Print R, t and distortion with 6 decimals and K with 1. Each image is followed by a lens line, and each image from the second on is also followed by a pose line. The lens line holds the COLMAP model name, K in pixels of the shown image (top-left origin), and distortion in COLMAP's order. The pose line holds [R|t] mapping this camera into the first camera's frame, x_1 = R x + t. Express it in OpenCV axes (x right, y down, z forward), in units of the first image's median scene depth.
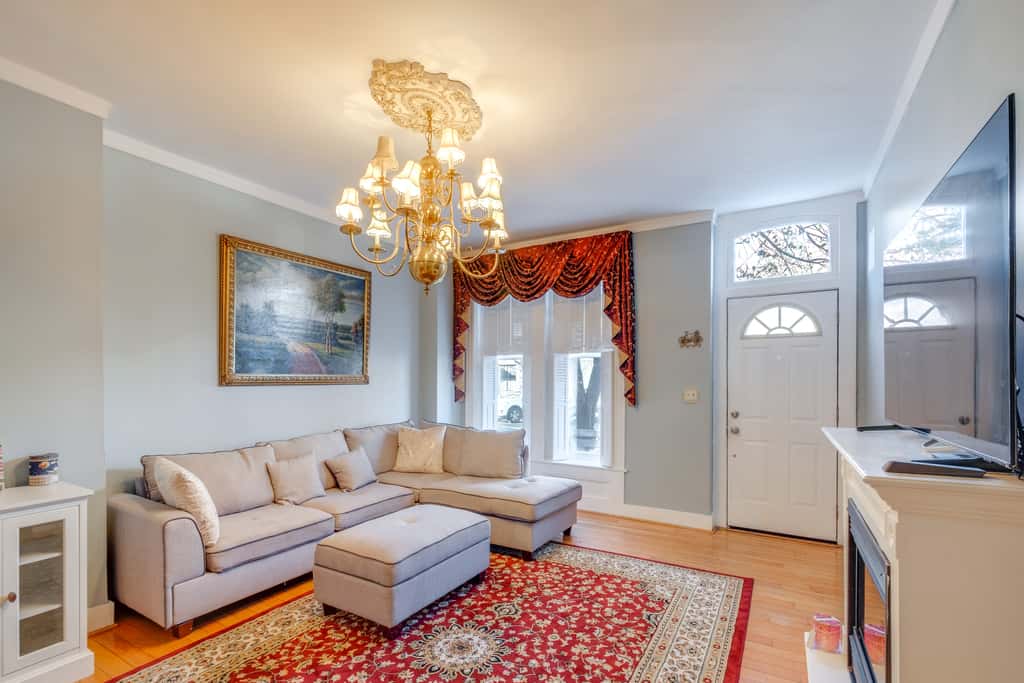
lens RADIAL K [[463.3, 0, 500.6], [0, 463.3, 383.3], [0, 0, 1]] dist [-0.000735, 0.000863]
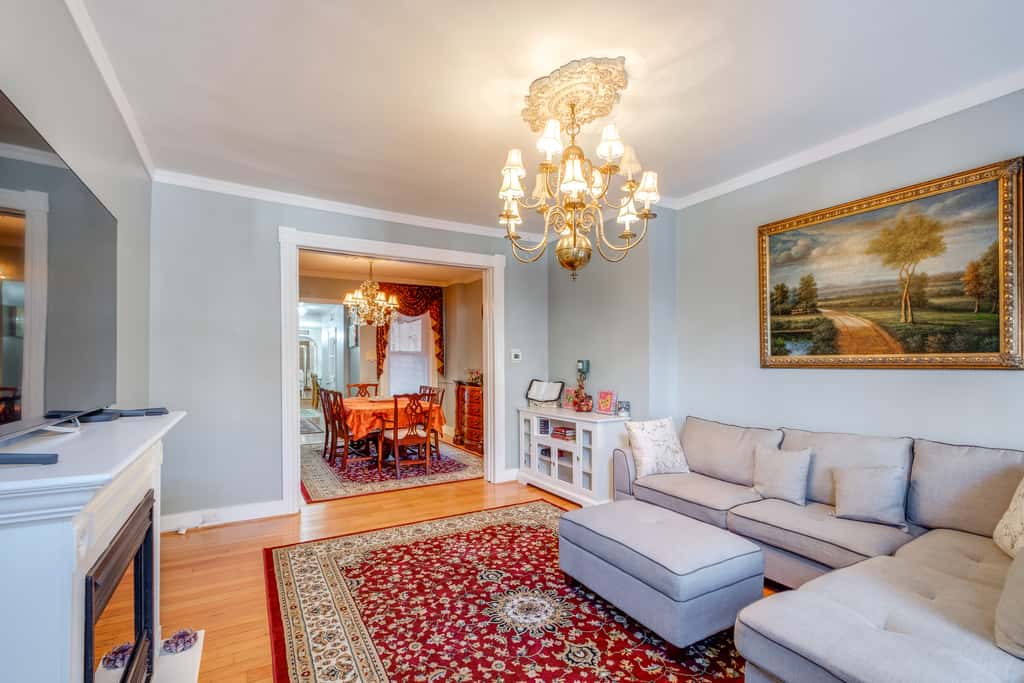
lens RADIAL K [[463.3, 0, 529.9], [0, 463.3, 363.7], [0, 0, 1]] dist [-0.000735, 0.000863]
pose [[-0.455702, 0.000739, -0.890132, 0.485800], [-0.006841, 0.999967, 0.004332, -0.004088], [0.890106, 0.008064, -0.455682, 0.827021]]
